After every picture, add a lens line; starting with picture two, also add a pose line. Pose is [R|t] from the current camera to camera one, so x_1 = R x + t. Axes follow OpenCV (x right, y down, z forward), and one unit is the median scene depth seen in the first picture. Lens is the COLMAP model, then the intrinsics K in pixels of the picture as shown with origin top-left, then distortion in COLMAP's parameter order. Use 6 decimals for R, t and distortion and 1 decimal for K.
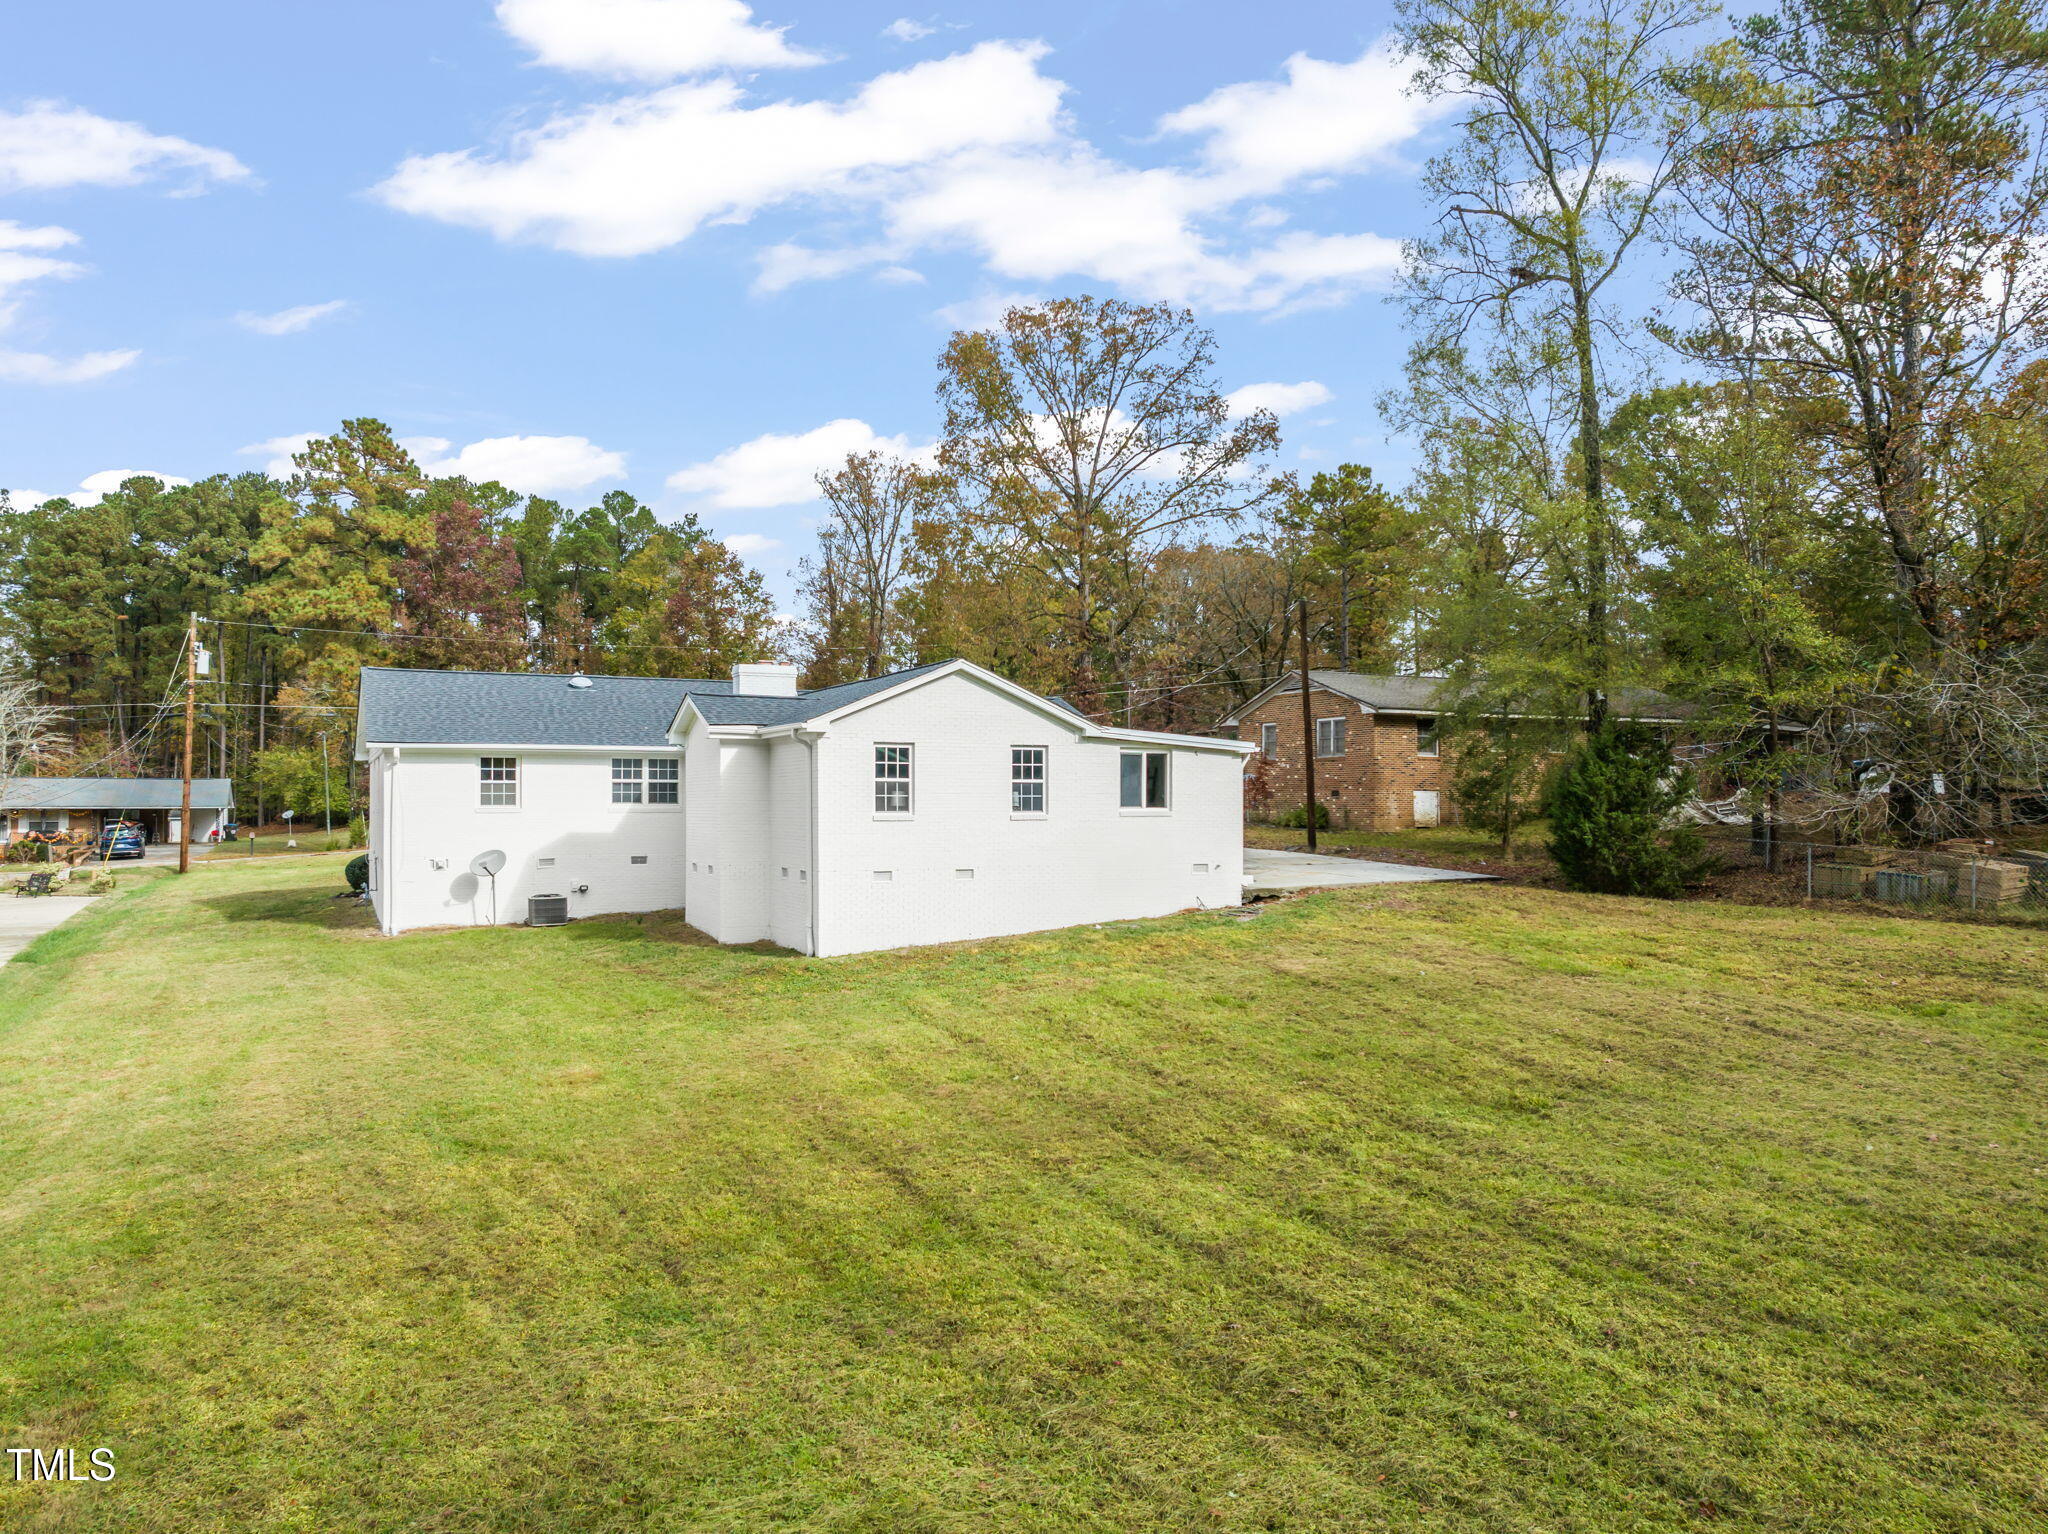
lens RADIAL K [[1485.8, 0, 1009.6], [0, 1485.8, 774.7], [0, 0, 1]] dist [0.007304, -0.059752]
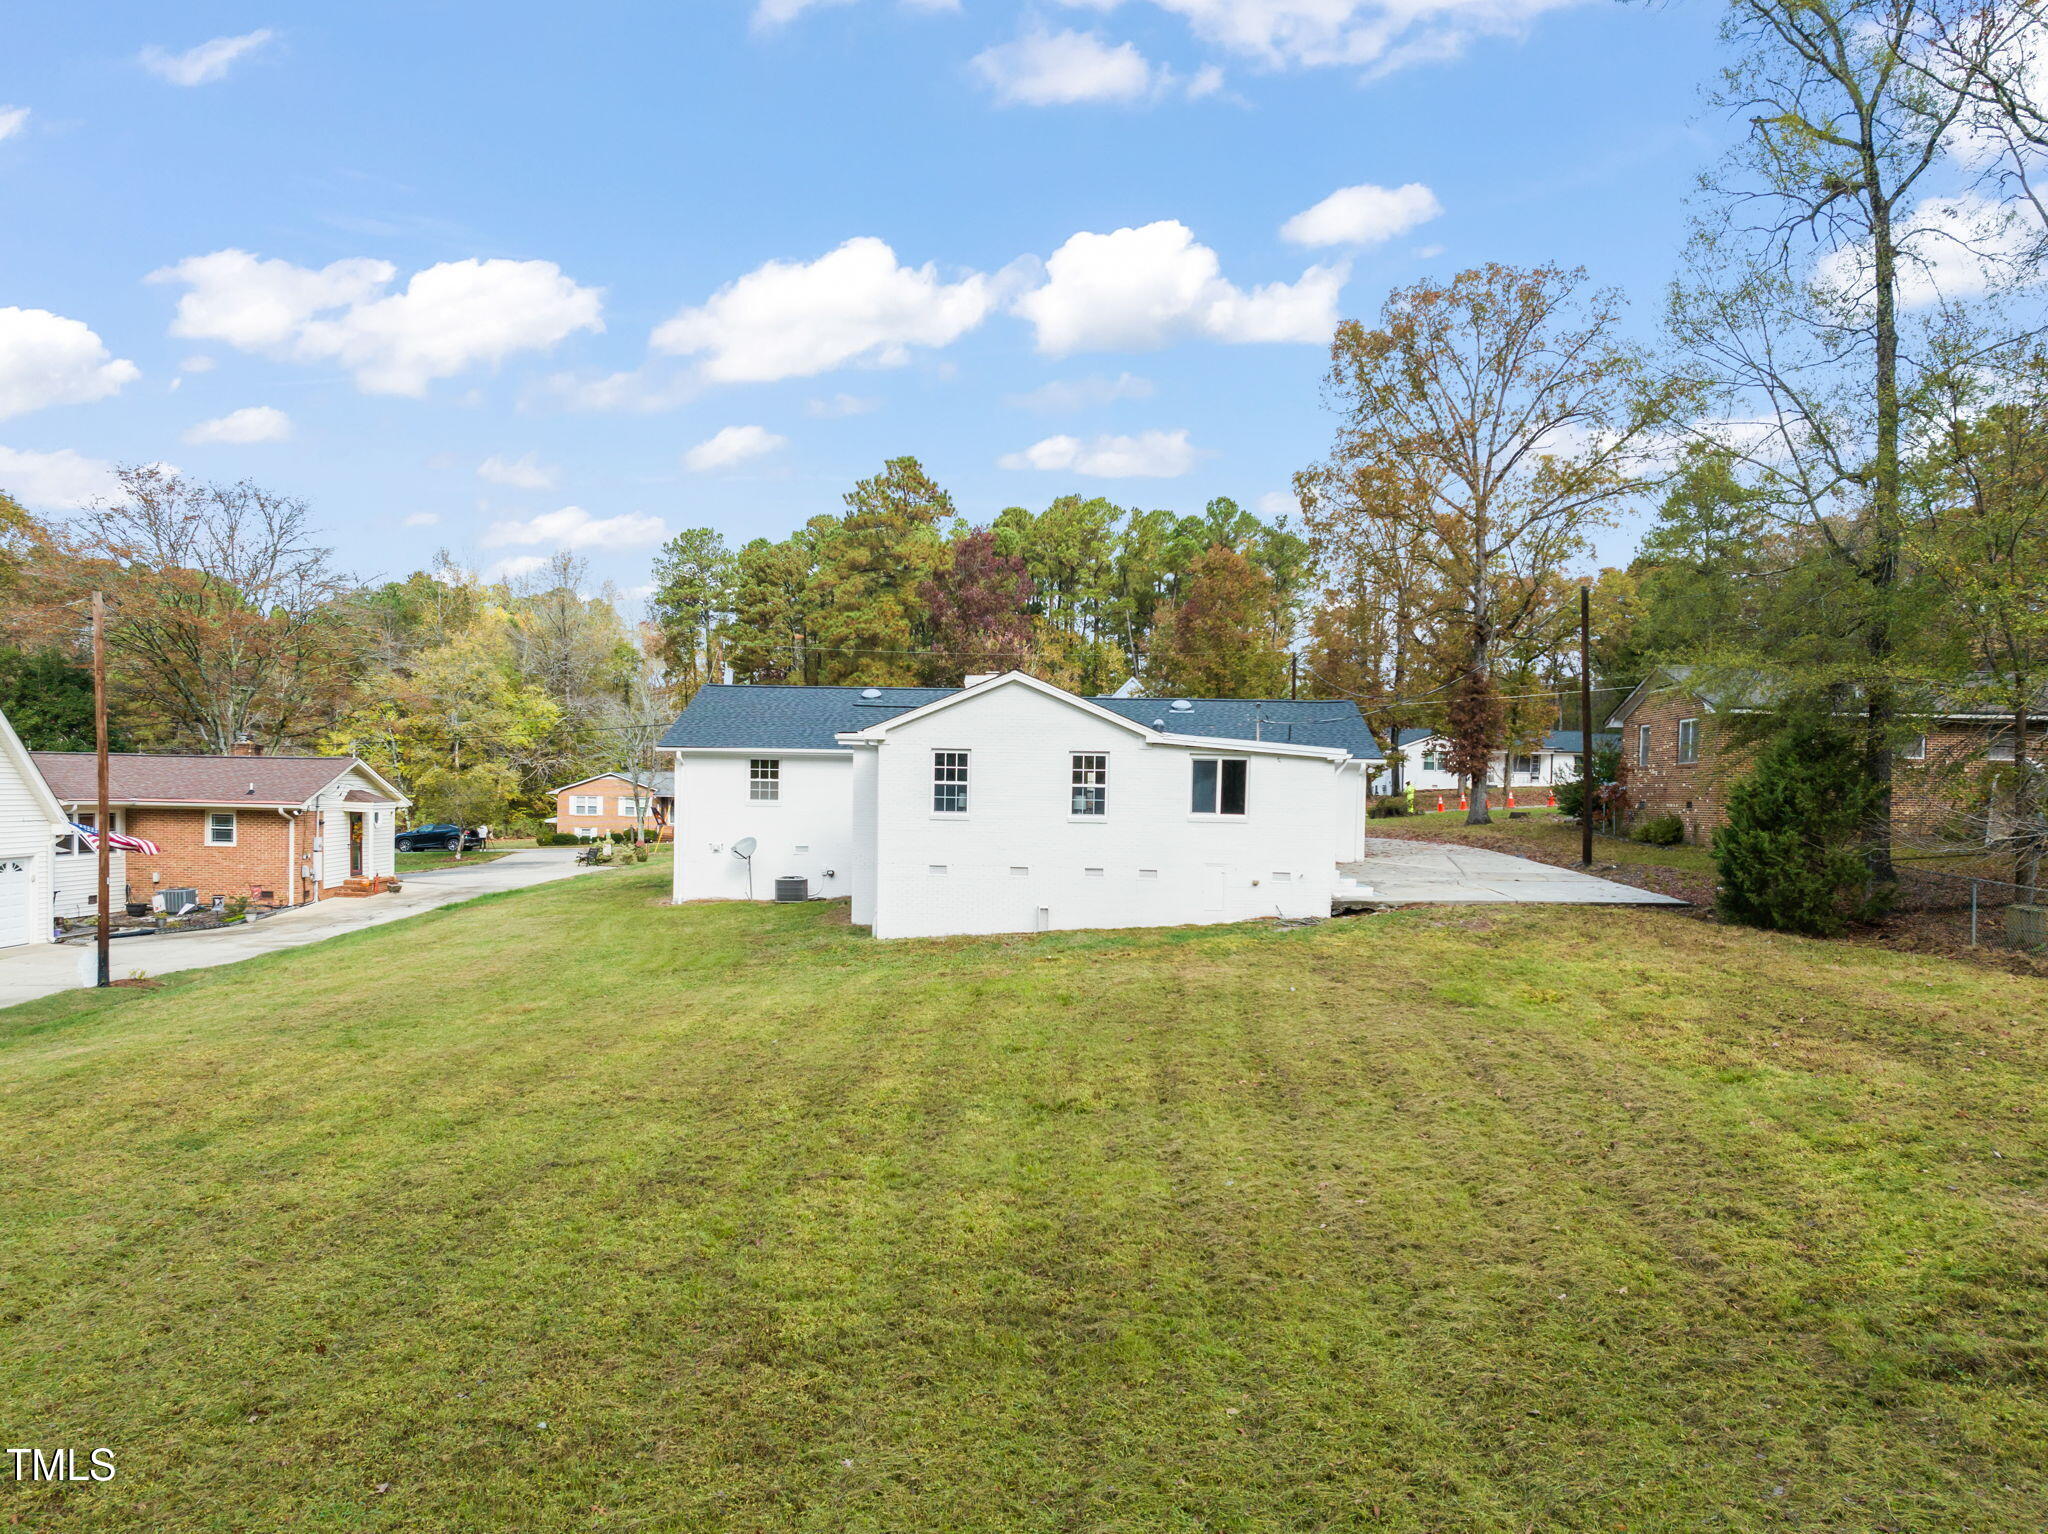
lens RADIAL K [[1489.5, 0, 997.3], [0, 1489.5, 853.1], [0, 0, 1]] dist [-0.007896, -0.007732]
pose [[0.885496, 0.035253, -0.463308, 0.373762], [-0.010703, 0.998401, 0.055512, -0.004932], [0.464524, -0.044197, 0.884457, 0.033556]]
